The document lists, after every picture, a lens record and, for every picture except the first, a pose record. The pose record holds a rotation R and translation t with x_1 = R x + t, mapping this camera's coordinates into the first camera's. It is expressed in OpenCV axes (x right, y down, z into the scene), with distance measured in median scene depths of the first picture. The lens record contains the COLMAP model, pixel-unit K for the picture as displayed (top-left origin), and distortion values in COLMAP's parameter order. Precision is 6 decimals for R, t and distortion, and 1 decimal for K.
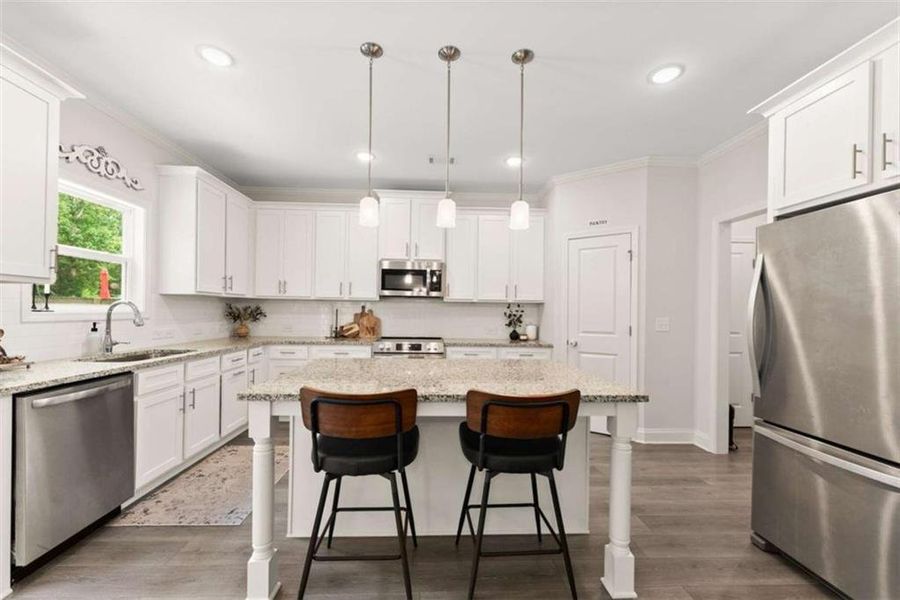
lens RADIAL K [[363.5, 0, 446.1], [0, 363.5, 310.0], [0, 0, 1]] dist [-0.001634, -0.000040]
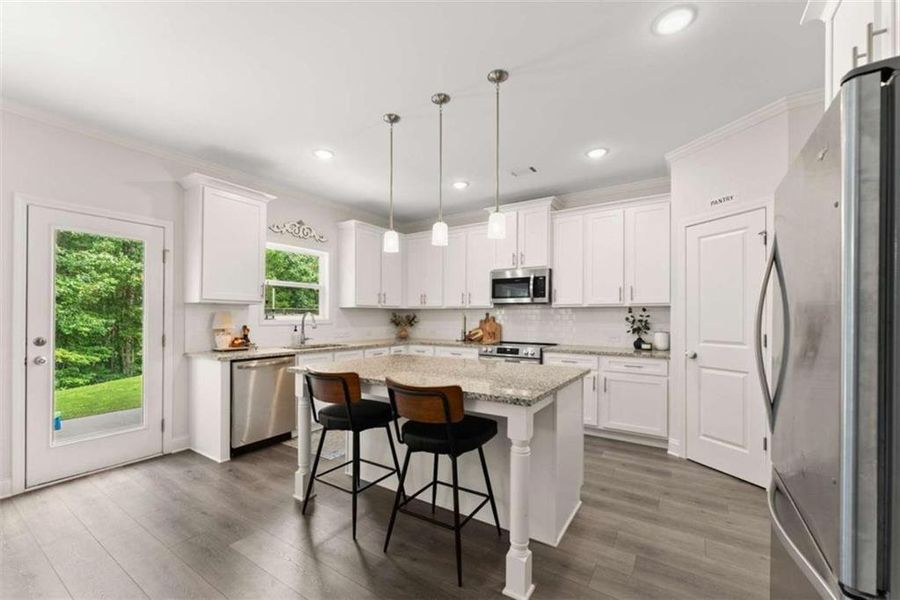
lens RADIAL K [[365.9, 0, 446.6], [0, 365.9, 315.9], [0, 0, 1]] dist [0.000299, 0.000162]
pose [[0.809166, -0.012574, -0.587446, 0.378013], [0.010486, 0.999921, -0.006959, 0.004403], [0.587486, -0.000529, 0.809234, 0.024327]]
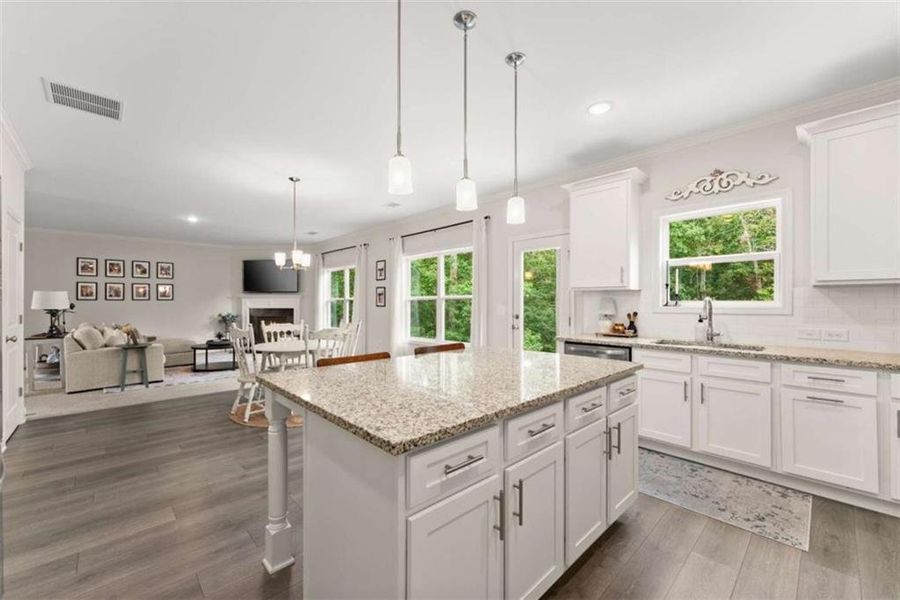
lens RADIAL K [[359.1, 0, 446.4], [0, 359.1, 301.6], [0, 0, 1]] dist [-0.000519, -0.000071]
pose [[-0.754475, -0.014511, -0.656168, 0.328737], [-0.007335, 0.999880, -0.013679, 0.006720], [0.656288, -0.005508, -0.754491, 0.867604]]
